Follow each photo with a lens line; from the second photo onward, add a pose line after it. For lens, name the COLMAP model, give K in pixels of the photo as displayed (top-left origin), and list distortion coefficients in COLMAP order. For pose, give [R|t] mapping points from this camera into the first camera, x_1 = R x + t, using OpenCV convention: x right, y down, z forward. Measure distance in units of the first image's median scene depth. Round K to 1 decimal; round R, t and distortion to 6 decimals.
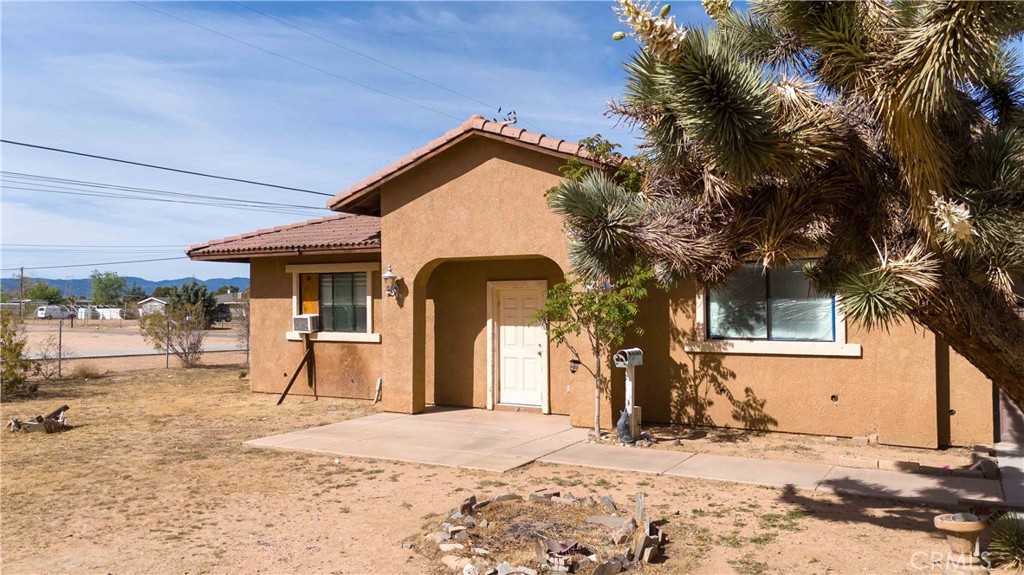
lens RADIAL K [[756.0, 0, 512.0], [0, 756.0, 287.5], [0, 0, 1]] dist [0.076076, -0.137726]
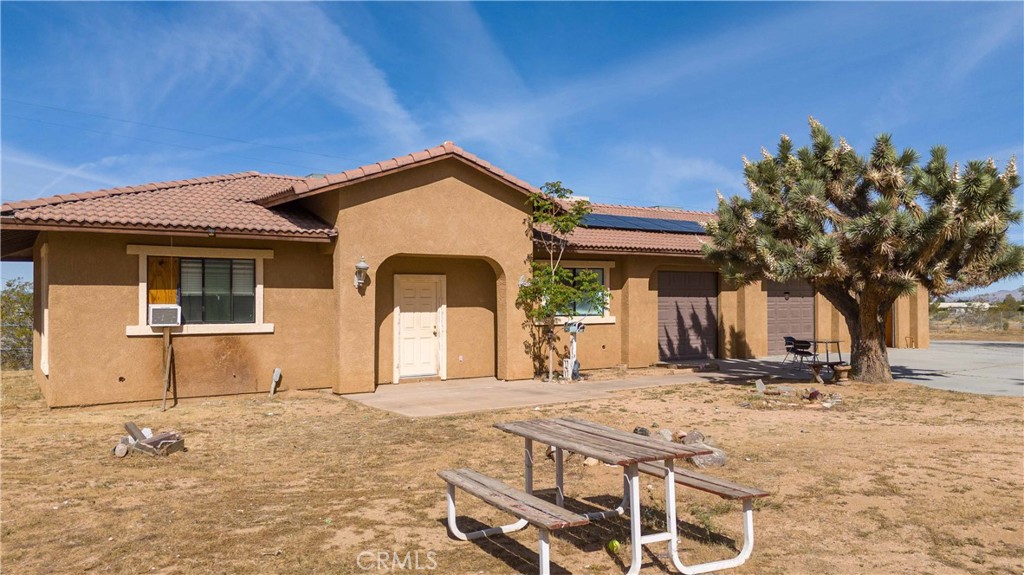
lens RADIAL K [[756.0, 0, 512.0], [0, 756.0, 287.5], [0, 0, 1]] dist [0.076076, -0.137726]
pose [[0.459210, 0.017204, 0.888161, -0.947931], [-0.015655, 0.999814, -0.011272, 0.021854], [-0.888190, -0.008728, 0.459394, 0.286845]]
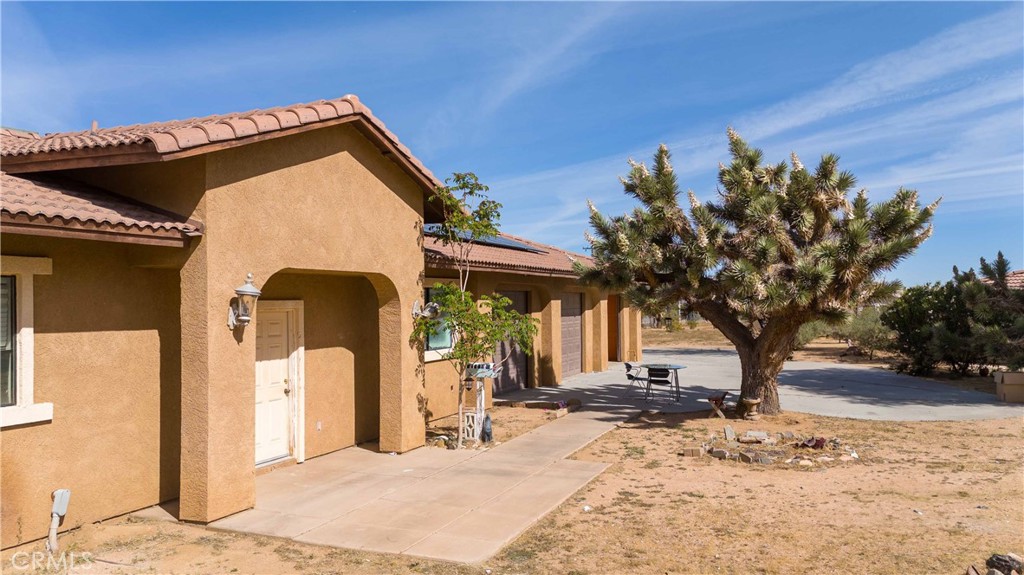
lens RADIAL K [[756.0, 0, 512.0], [0, 756.0, 287.5], [0, 0, 1]] dist [0.076076, -0.137726]
pose [[-0.106913, 0.022588, 0.994012, -0.739279], [-0.010413, 0.999662, -0.023836, -0.005830], [-0.994214, -0.012899, -0.106642, 0.786995]]
